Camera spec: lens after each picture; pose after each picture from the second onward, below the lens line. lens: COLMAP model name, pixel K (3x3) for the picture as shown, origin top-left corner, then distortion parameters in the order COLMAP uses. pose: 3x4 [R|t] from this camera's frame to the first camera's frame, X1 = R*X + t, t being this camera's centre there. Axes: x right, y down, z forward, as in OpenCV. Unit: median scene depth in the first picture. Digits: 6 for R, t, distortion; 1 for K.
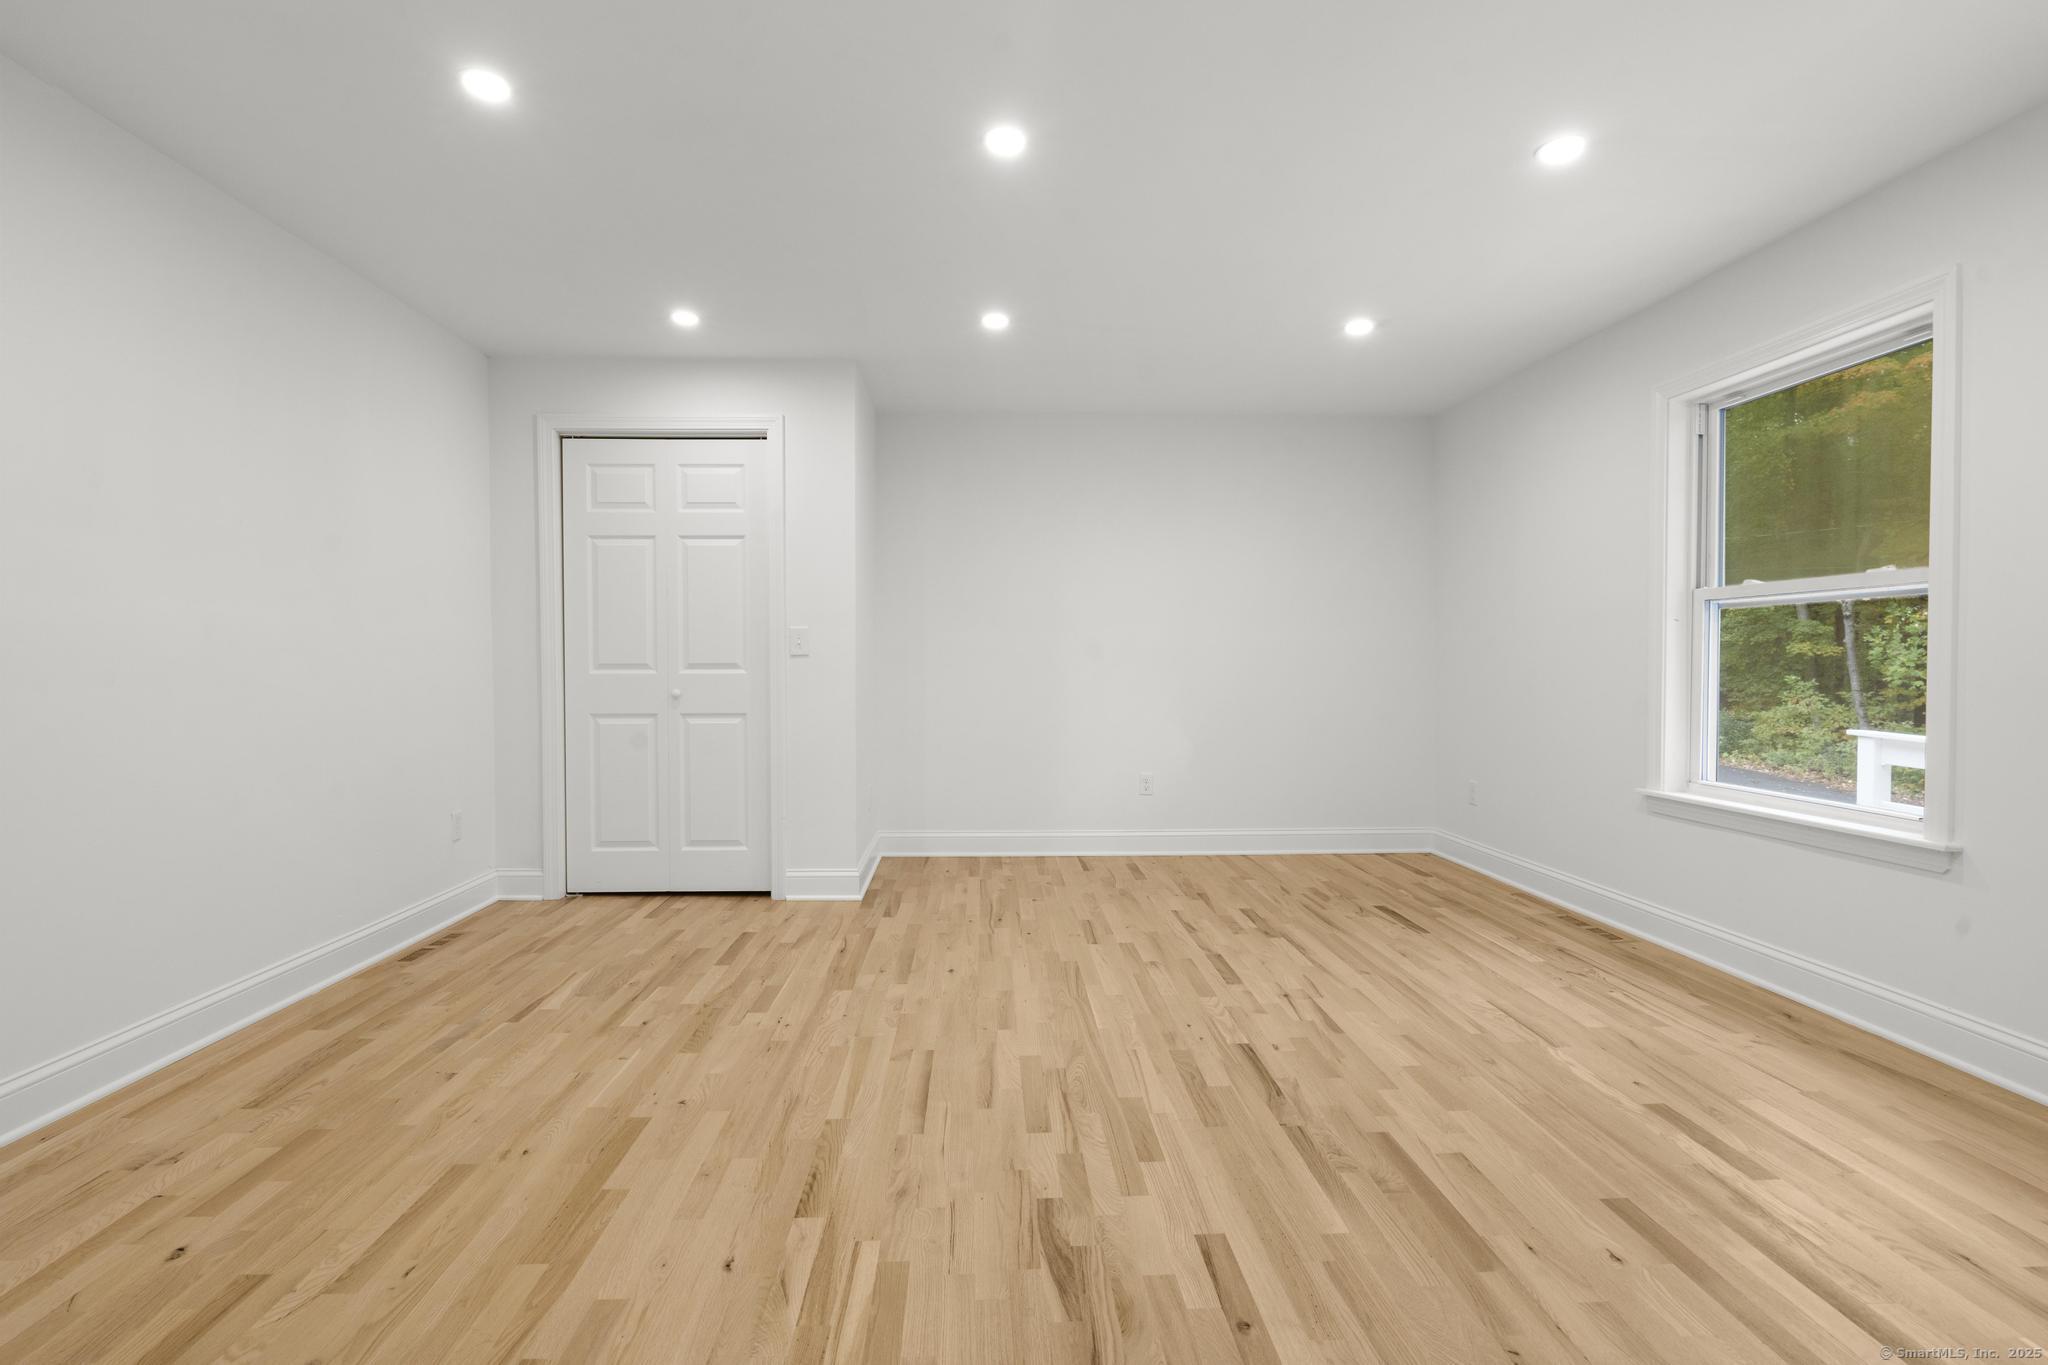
lens RADIAL K [[942.2, 0, 1022.7], [0, 942.2, 668.2], [0, 0, 1]] dist [-0.000382, -0.001237]
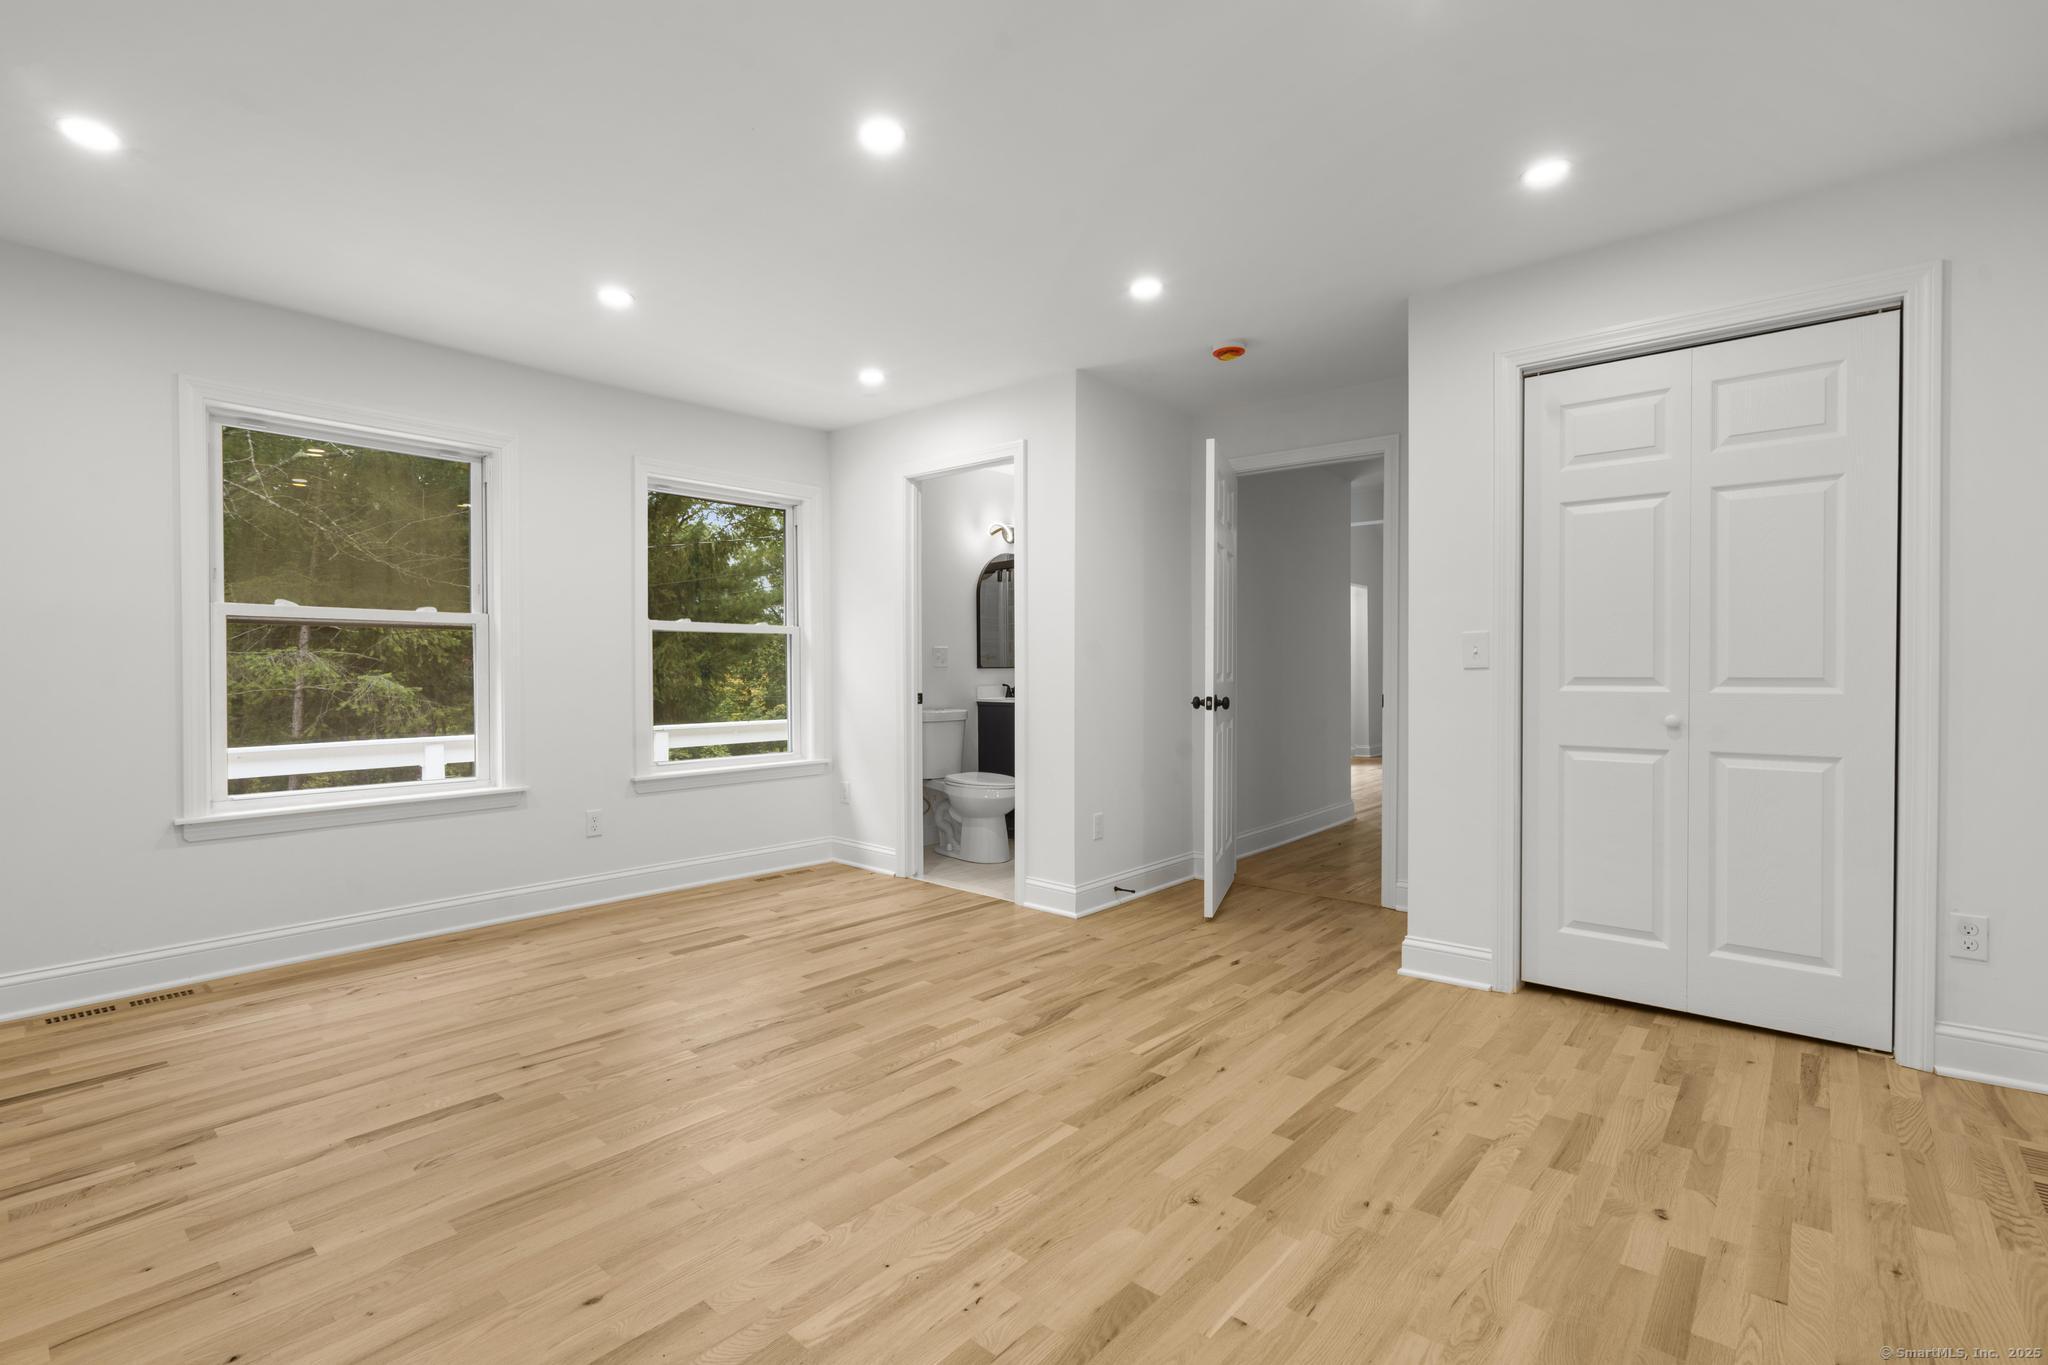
lens RADIAL K [[942.2, 0, 1031.1], [0, 942.2, 683.8], [0, 0, 1]] dist [-0.000382, -0.001237]
pose [[-0.735074, -0.007098, 0.677950, -0.764250], [0.007589, 0.999796, 0.018697, -0.012667], [-0.677945, 0.018889, -0.734870, 1.591385]]
